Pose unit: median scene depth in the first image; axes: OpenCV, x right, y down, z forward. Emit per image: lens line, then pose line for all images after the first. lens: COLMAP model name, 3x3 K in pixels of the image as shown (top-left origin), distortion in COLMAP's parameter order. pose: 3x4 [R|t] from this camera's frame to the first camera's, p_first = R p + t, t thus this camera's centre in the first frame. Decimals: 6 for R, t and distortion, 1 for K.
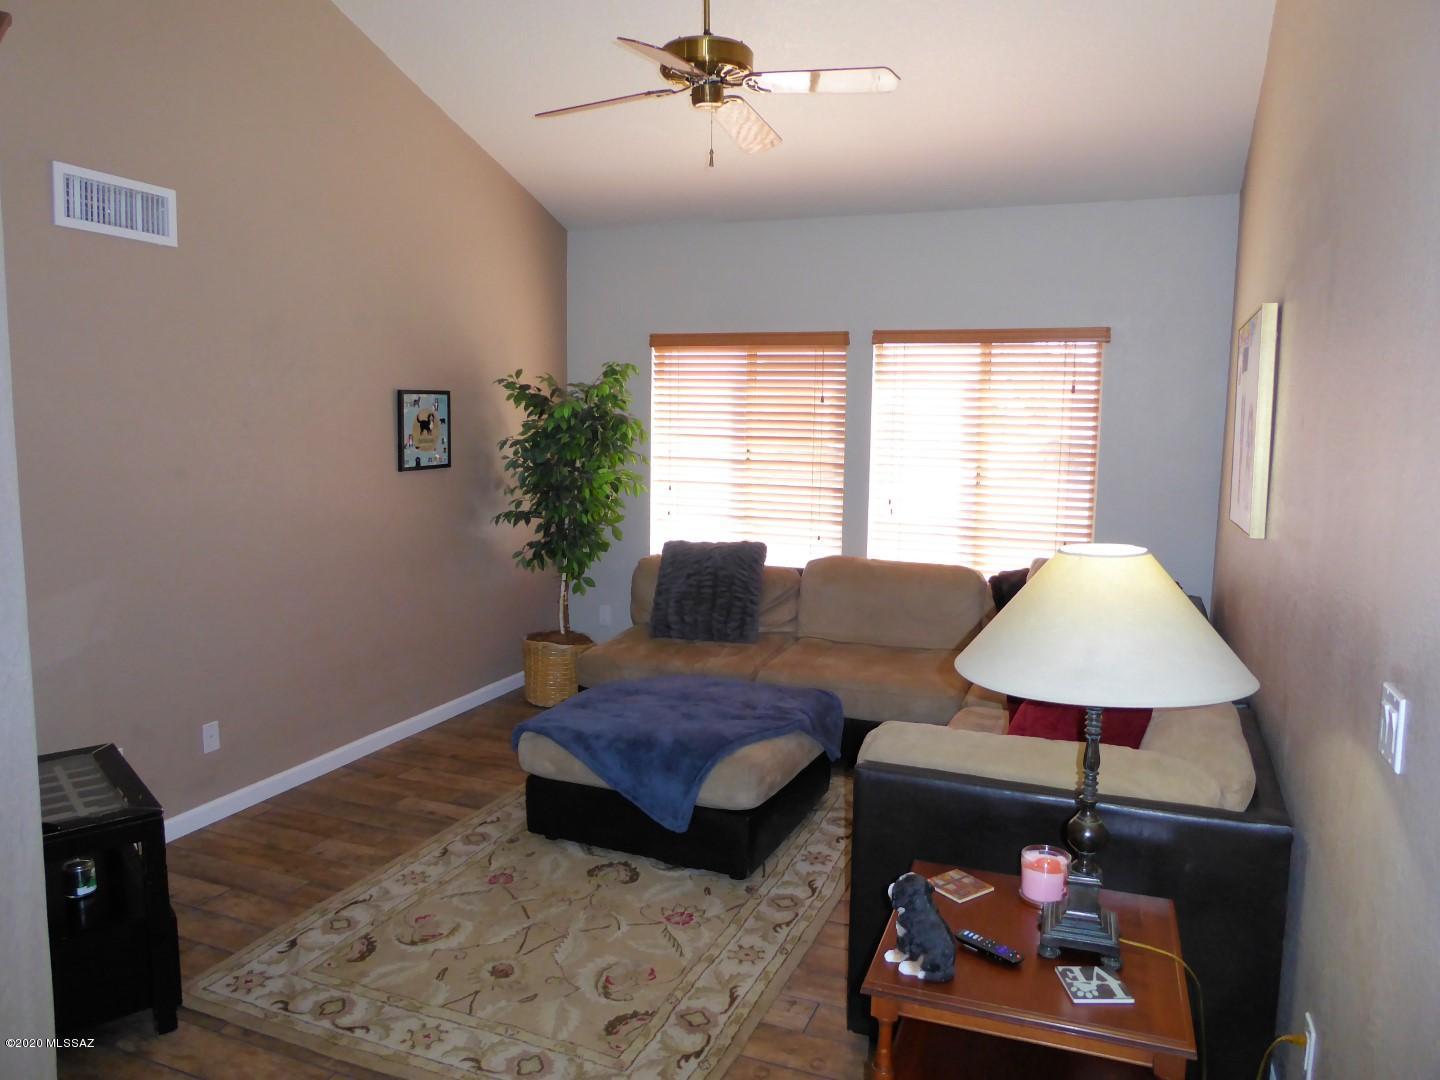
lens RADIAL K [[1018.6, 0, 724.2], [0, 1018.6, 538.0], [0, 0, 1]] dist [-0.035481, -0.001622]
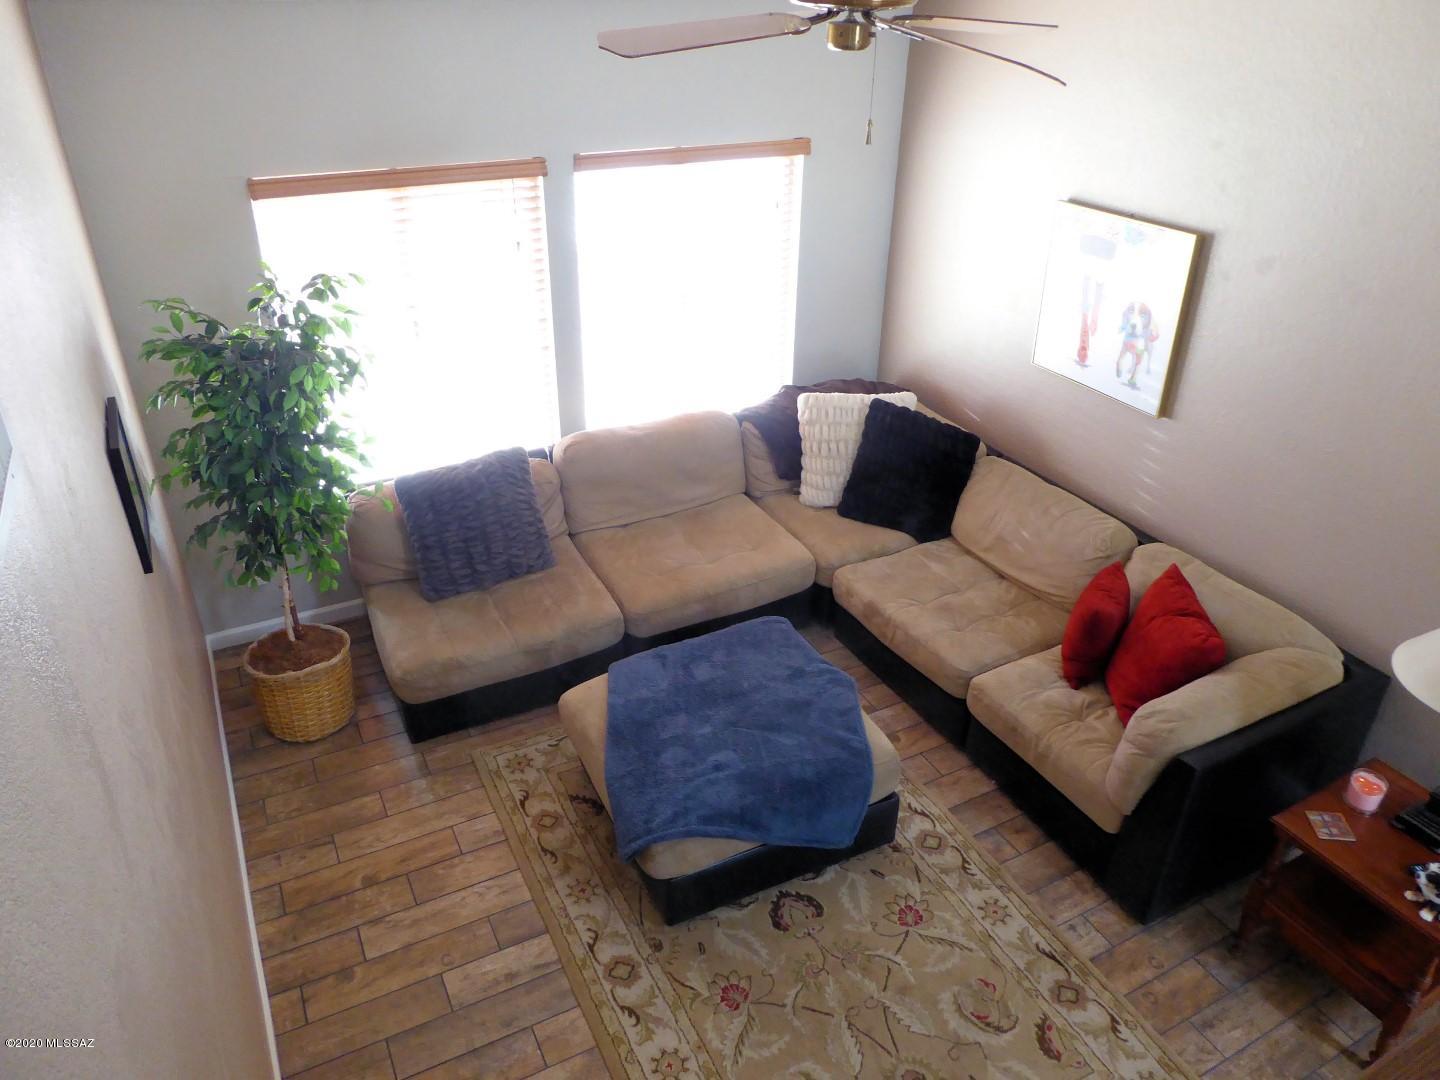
lens RADIAL K [[1018.6, 0, 724.2], [0, 1018.6, 538.0], [0, 0, 1]] dist [-0.035481, -0.001622]
pose [[0.646612, -0.385901, 0.658007, -0.644208], [0.085672, 0.893880, 0.440045, -0.418409], [-0.757993, -0.228165, 0.611054, 0.528772]]
